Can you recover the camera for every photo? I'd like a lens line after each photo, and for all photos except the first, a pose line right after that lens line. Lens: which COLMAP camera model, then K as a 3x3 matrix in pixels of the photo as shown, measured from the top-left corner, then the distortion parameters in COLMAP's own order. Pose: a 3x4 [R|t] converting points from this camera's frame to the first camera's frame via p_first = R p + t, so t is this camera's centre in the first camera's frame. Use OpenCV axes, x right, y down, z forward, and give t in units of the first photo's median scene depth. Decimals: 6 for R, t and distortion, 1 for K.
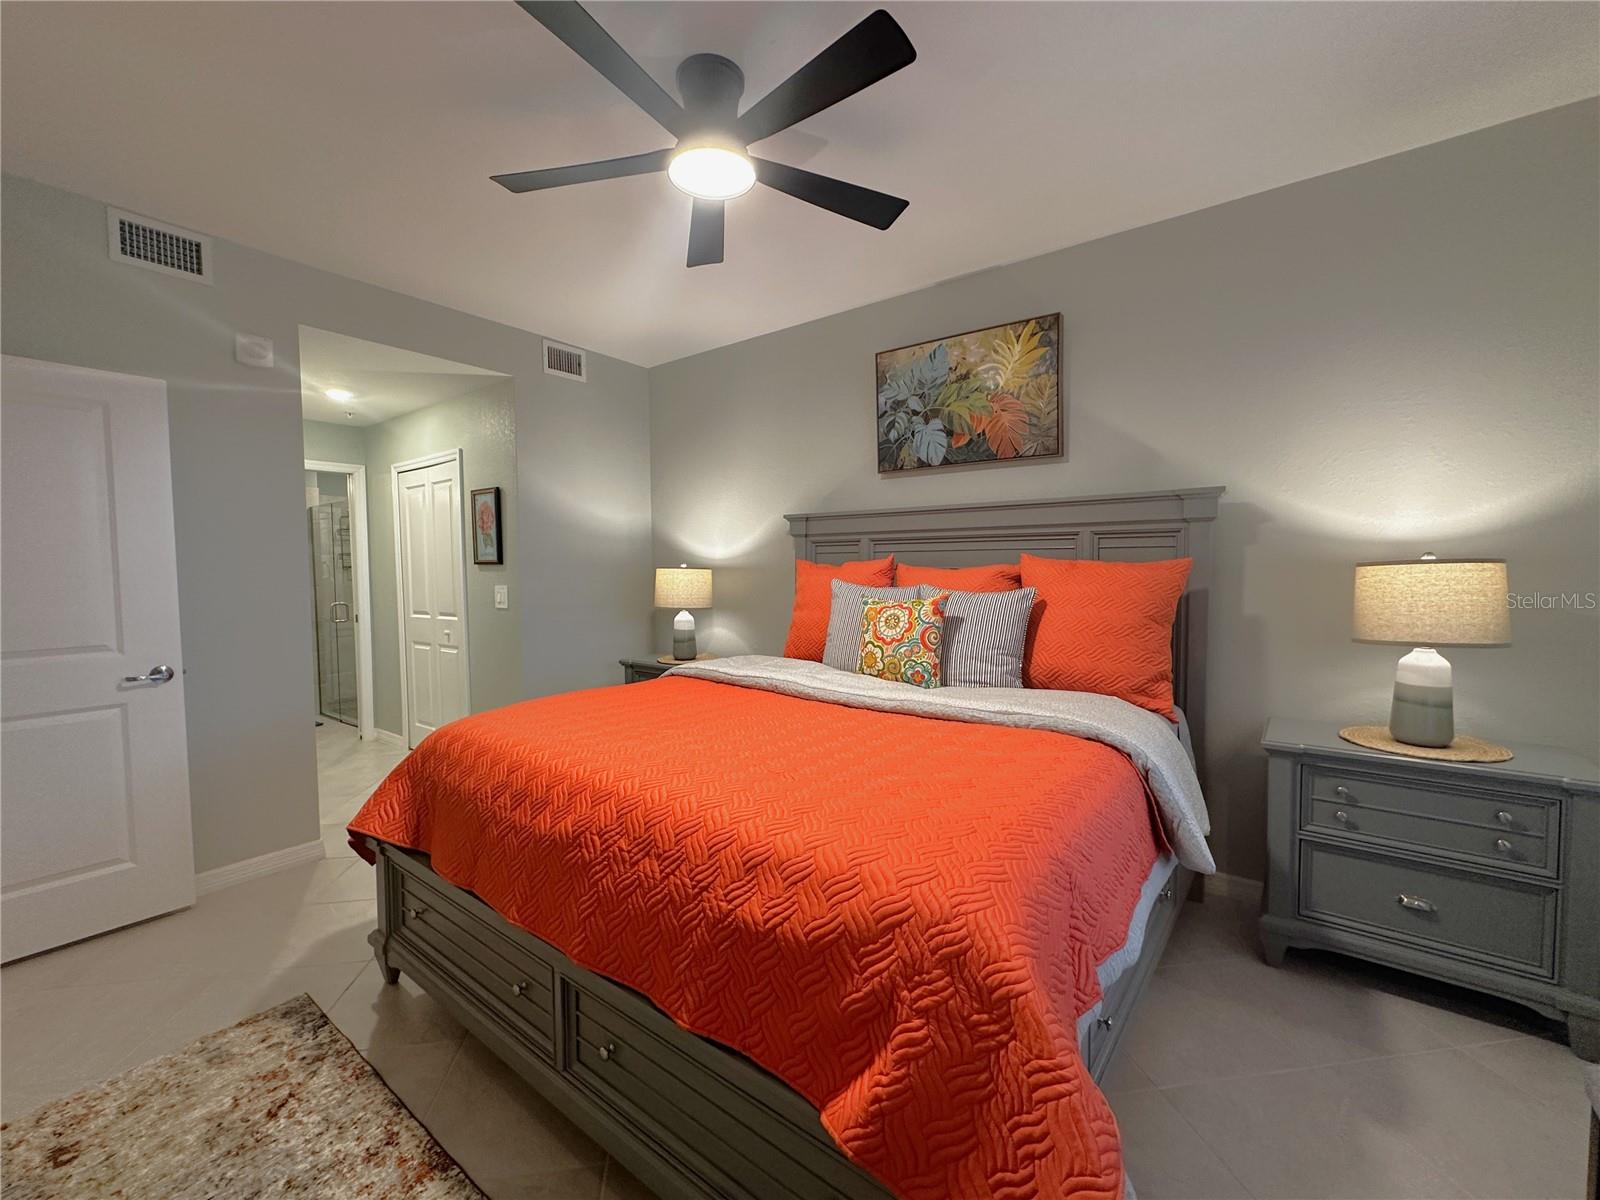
lens RADIAL K [[647.3, 0, 800.0], [0, 647.3, 600.0], [0, 0, 1]] dist [-0.001834, 0.000193]
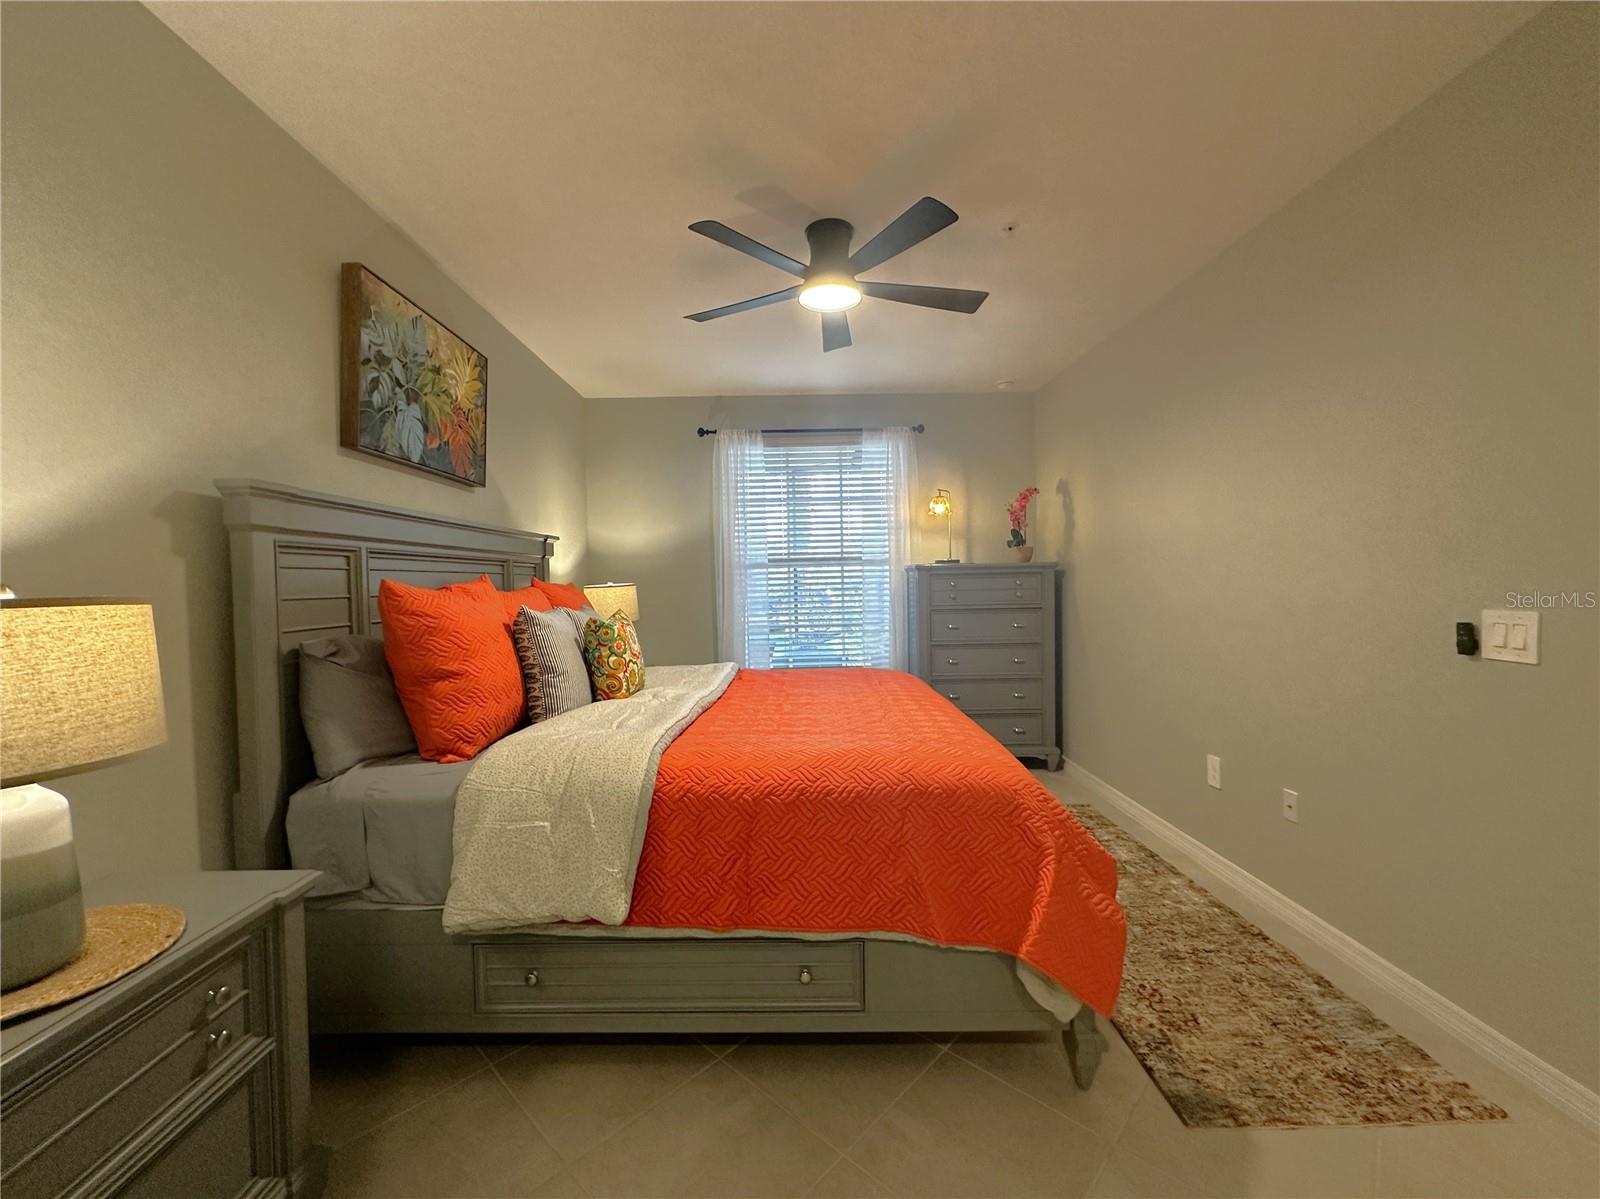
lens RADIAL K [[647.3, 0, 800.0], [0, 647.3, 599.5], [0, 0, 1]] dist [-0.001834, 0.000193]
pose [[-0.612463, -0.007443, 0.790464, -0.705930], [0.062437, 0.996376, 0.057758, -0.060288], [-0.788029, 0.084729, -0.609779, 1.145146]]
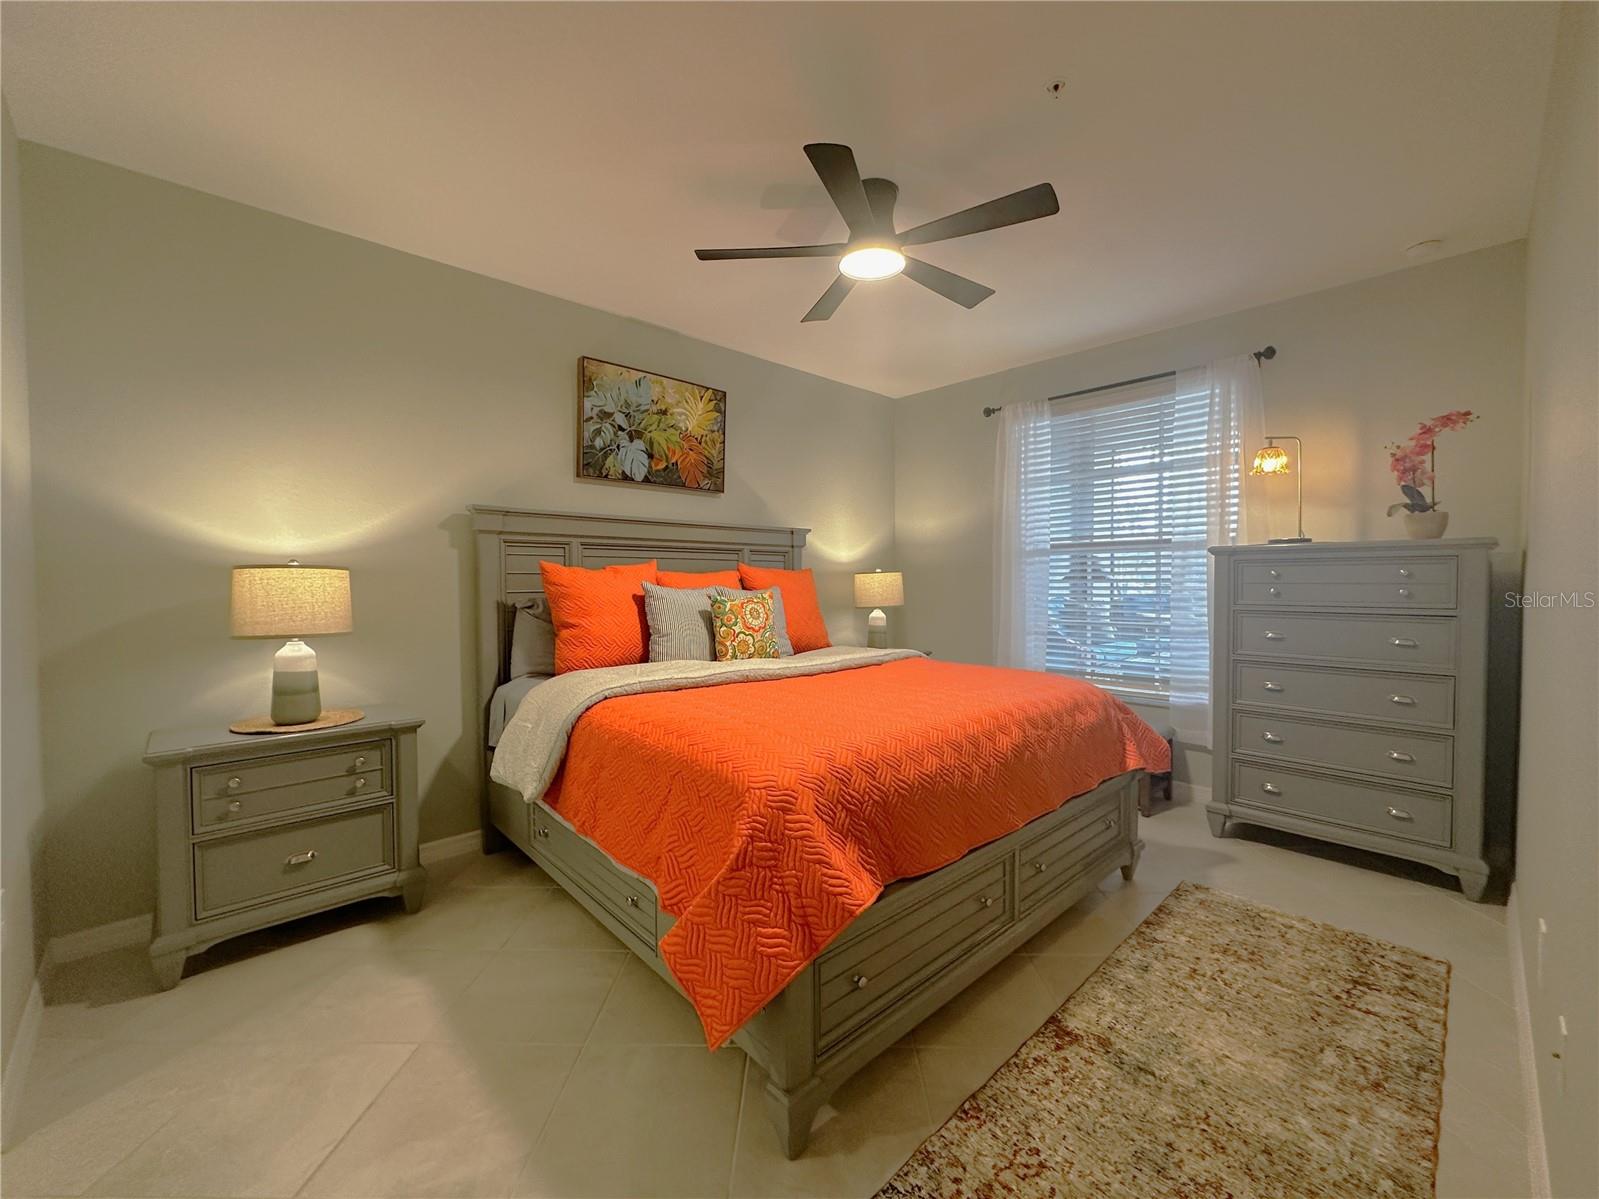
lens RADIAL K [[650.0, 0, 799.5], [0, 650.0, 599.5], [0, 0, 1]] dist [-0.001273, 0.000123]
pose [[0.167322, -0.025462, 0.985573, -0.867938], [0.053993, 0.998403, 0.016627, -0.008403], [-0.984423, 0.050432, 0.168430, 0.559192]]
